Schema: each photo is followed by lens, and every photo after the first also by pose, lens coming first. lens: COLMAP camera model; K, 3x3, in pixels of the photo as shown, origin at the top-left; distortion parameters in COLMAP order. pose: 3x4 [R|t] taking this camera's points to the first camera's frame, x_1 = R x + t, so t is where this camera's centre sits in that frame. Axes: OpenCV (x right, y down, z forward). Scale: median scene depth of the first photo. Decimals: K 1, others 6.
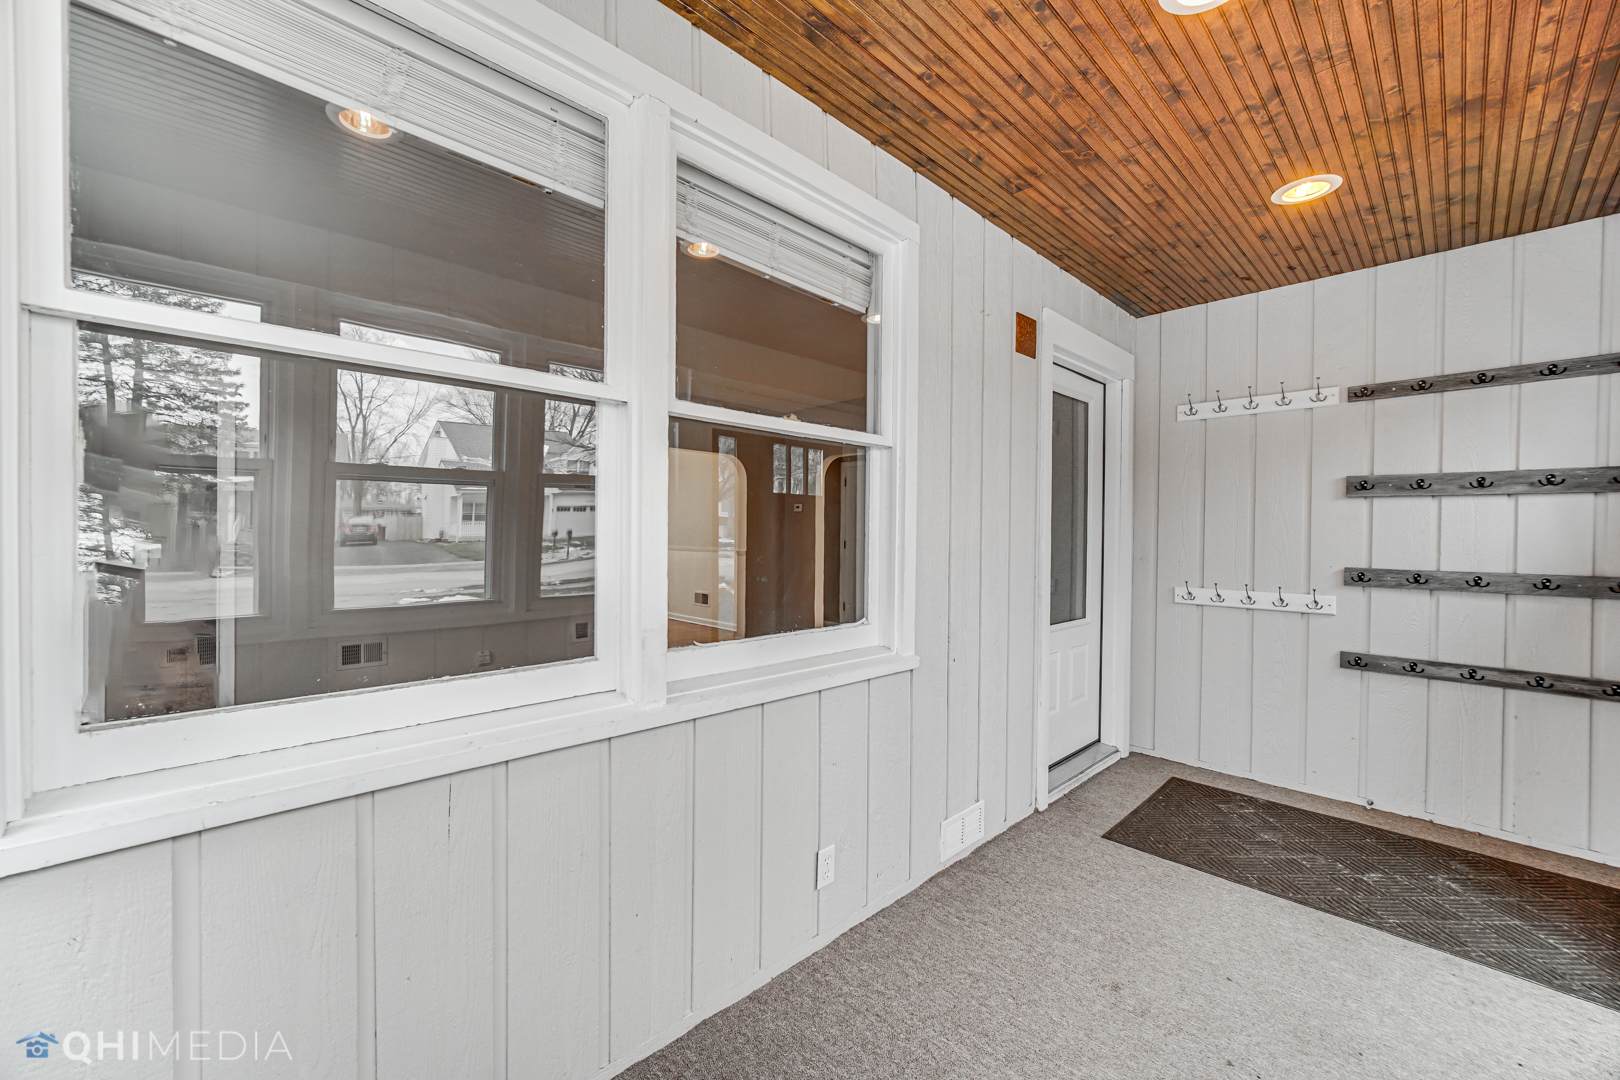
lens RADIAL K [[665.4, 0, 776.3], [0, 665.4, 538.7], [0, 0, 1]] dist [-0.010869, -0.000194]
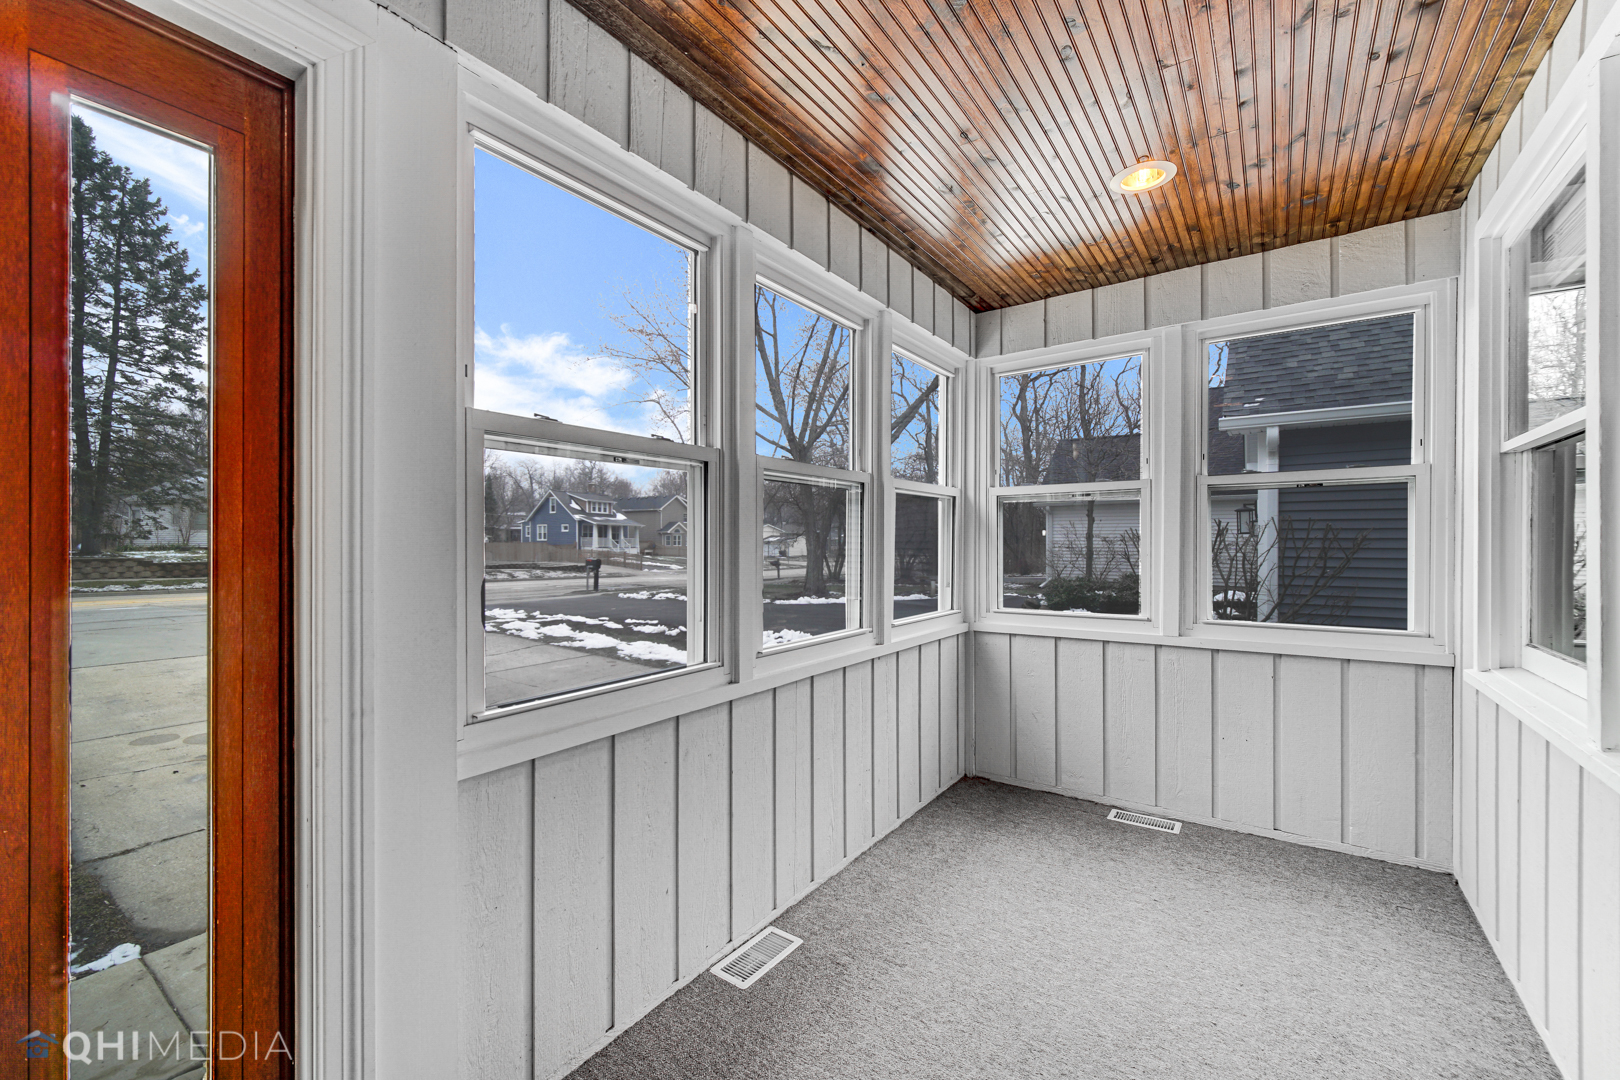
lens RADIAL K [[665.4, 0, 776.3], [0, 665.4, 538.7], [0, 0, 1]] dist [-0.010869, -0.000194]
pose [[0.985728, 0.004343, 0.168288, 0.171943], [-0.002366, 0.999926, -0.011946, -0.003265], [-0.168328, 0.011377, 0.985665, 0.194408]]
